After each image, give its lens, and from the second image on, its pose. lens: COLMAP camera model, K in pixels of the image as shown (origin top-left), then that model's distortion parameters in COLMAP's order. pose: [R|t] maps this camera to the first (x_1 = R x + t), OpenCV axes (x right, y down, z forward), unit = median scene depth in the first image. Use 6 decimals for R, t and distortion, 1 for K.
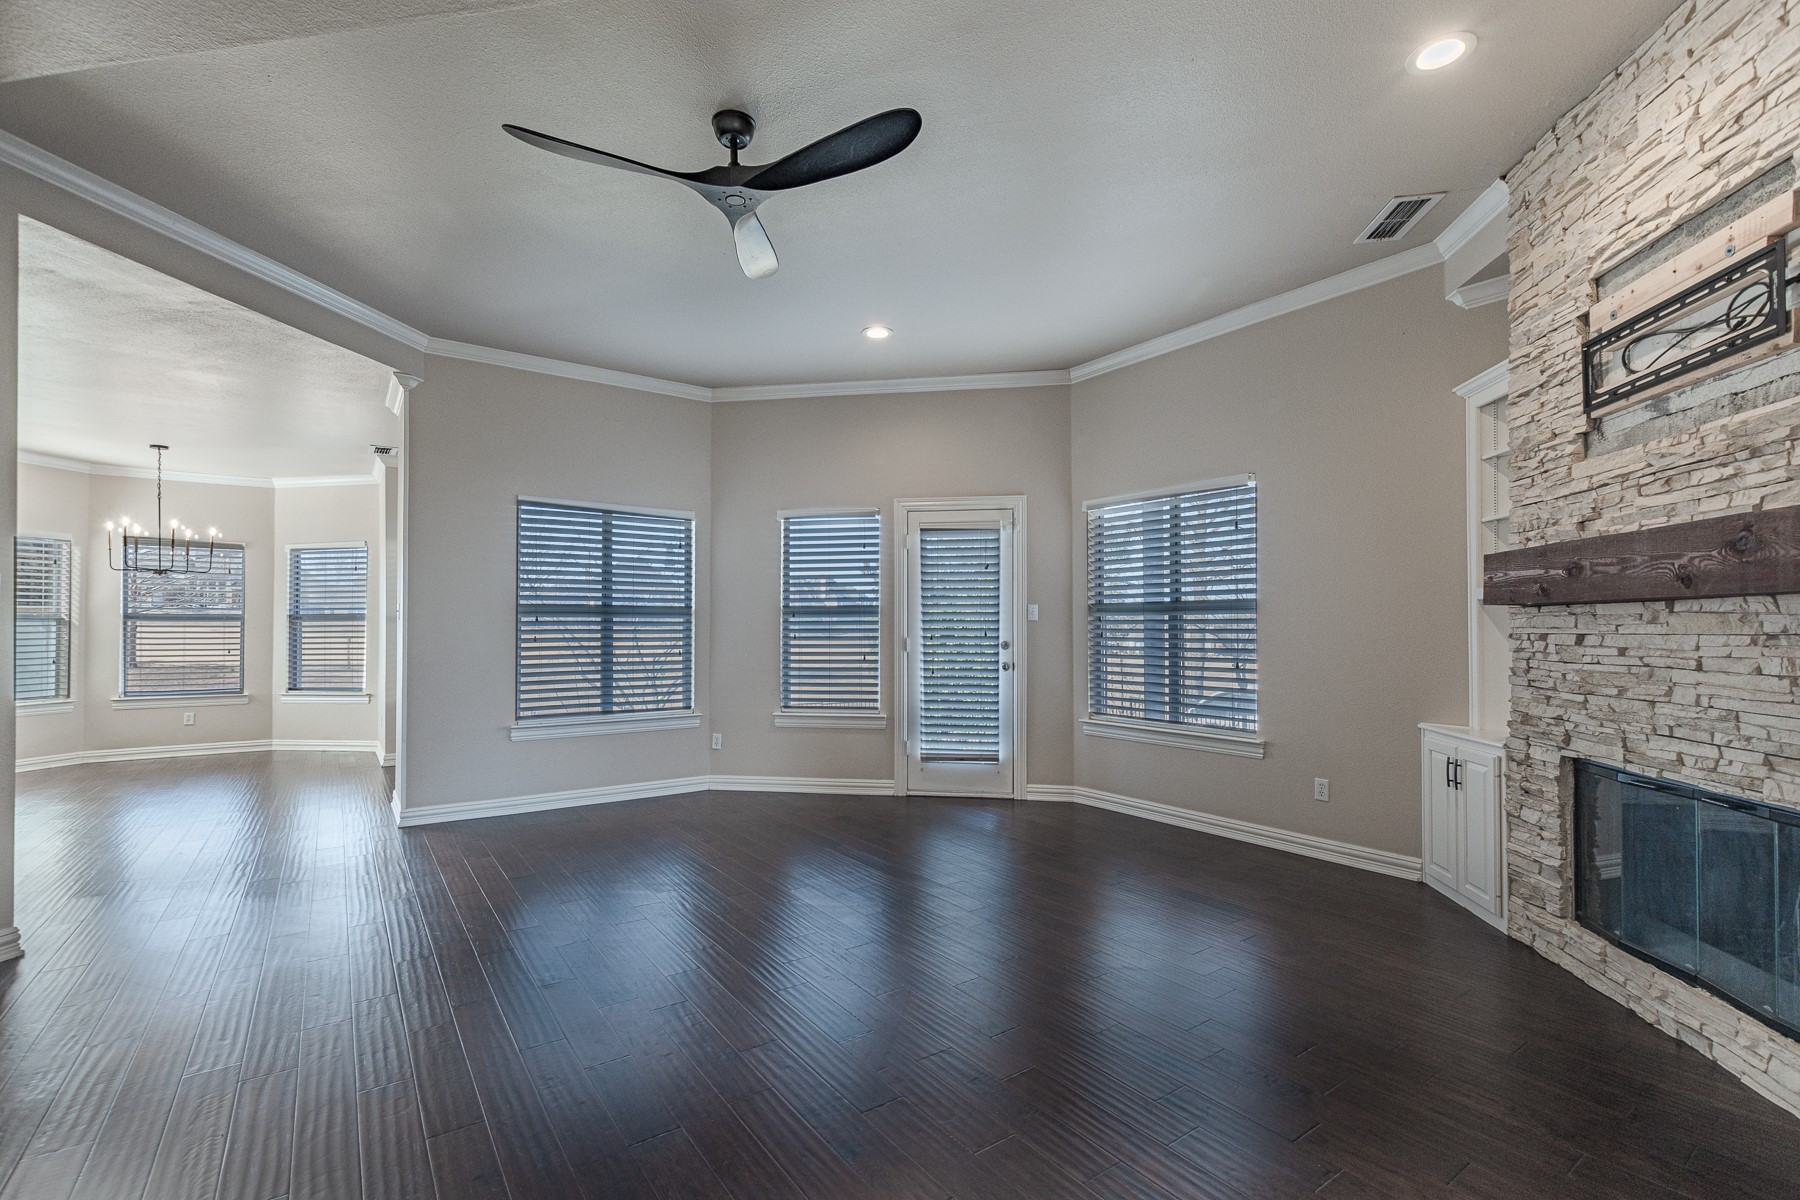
lens RADIAL K [[798.7, 0, 900.8], [0, 798.7, 617.3], [0, 0, 1]] dist [0.000859, 0.000218]
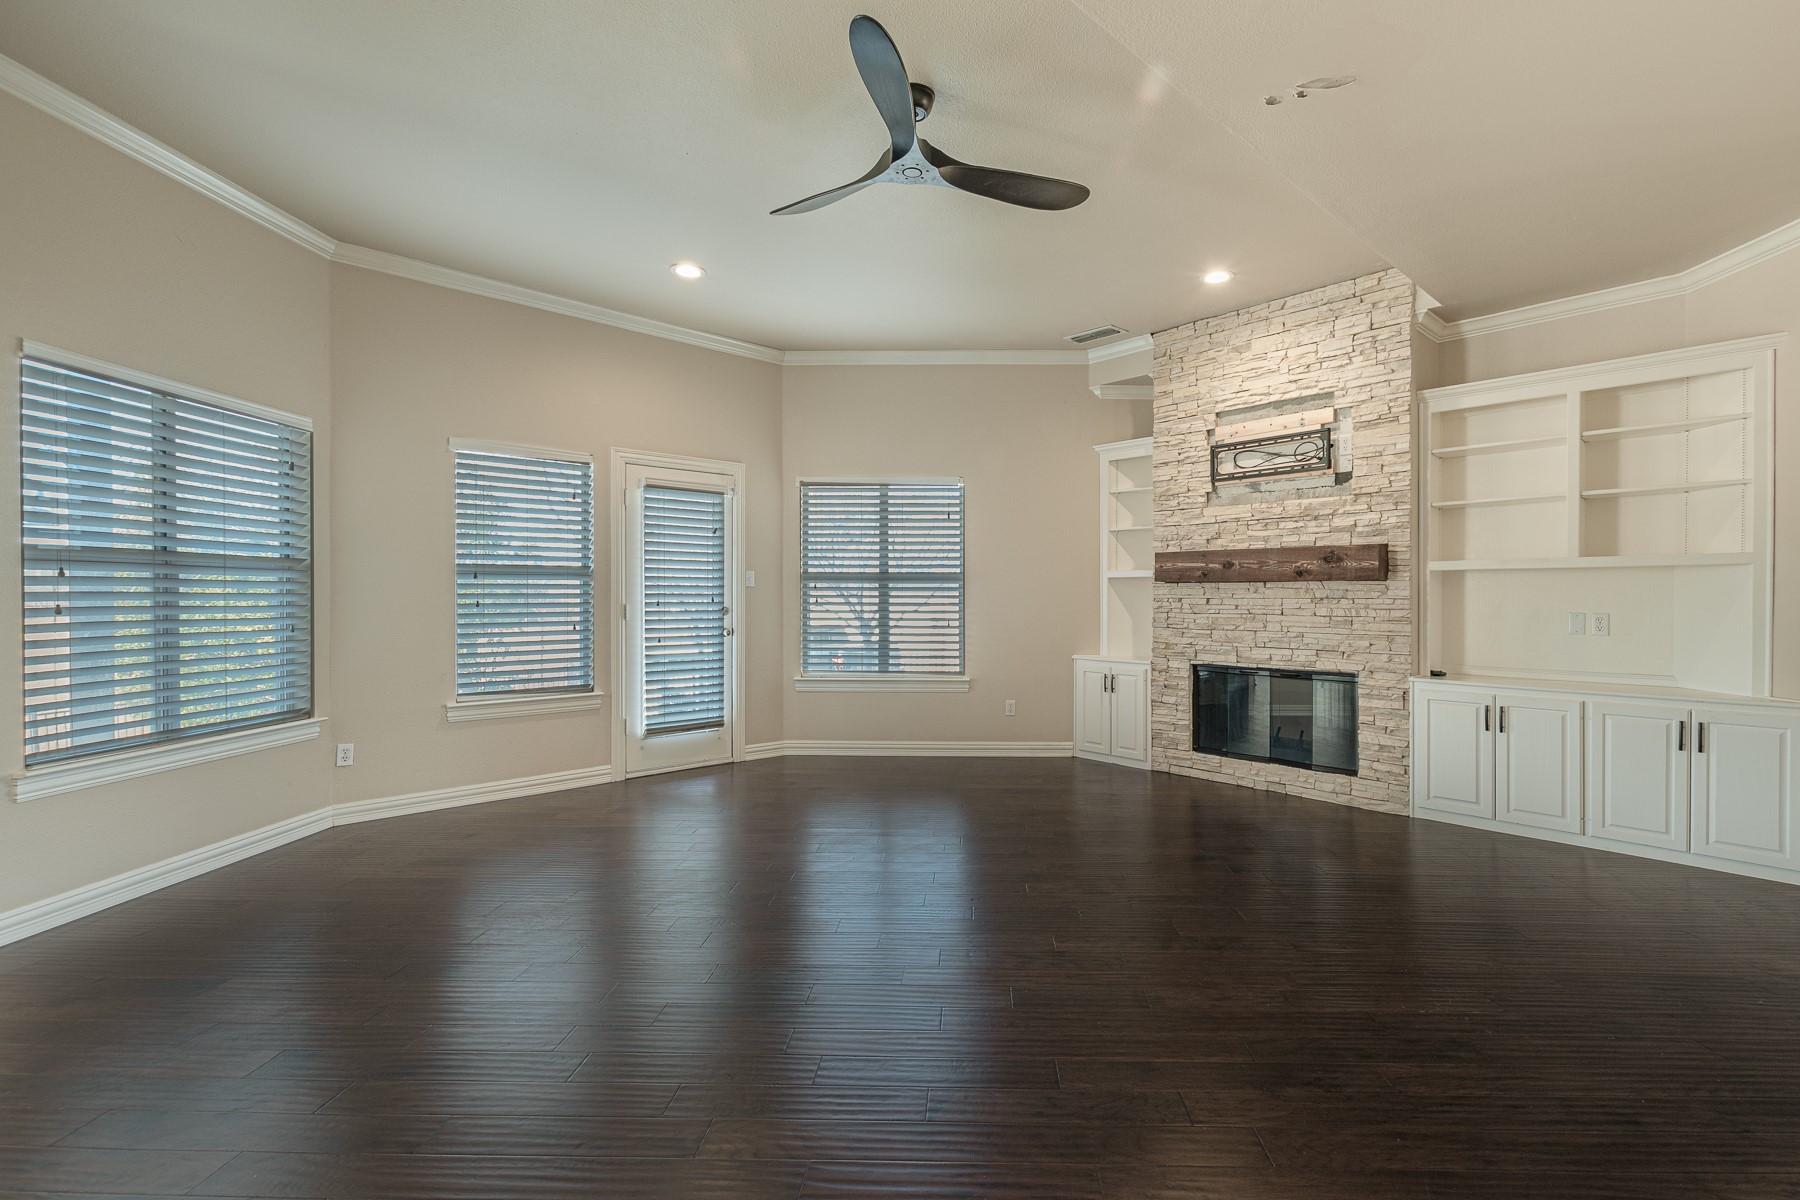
lens RADIAL K [[798.7, 0, 943.7], [0, 798.7, 599.6], [0, 0, 1]] dist [0.000859, 0.000218]
pose [[0.593941, -0.001961, 0.804506, -0.979361], [-0.014607, 0.999806, 0.013222, 0.007264], [-0.804376, -0.019604, 0.593797, 0.352690]]
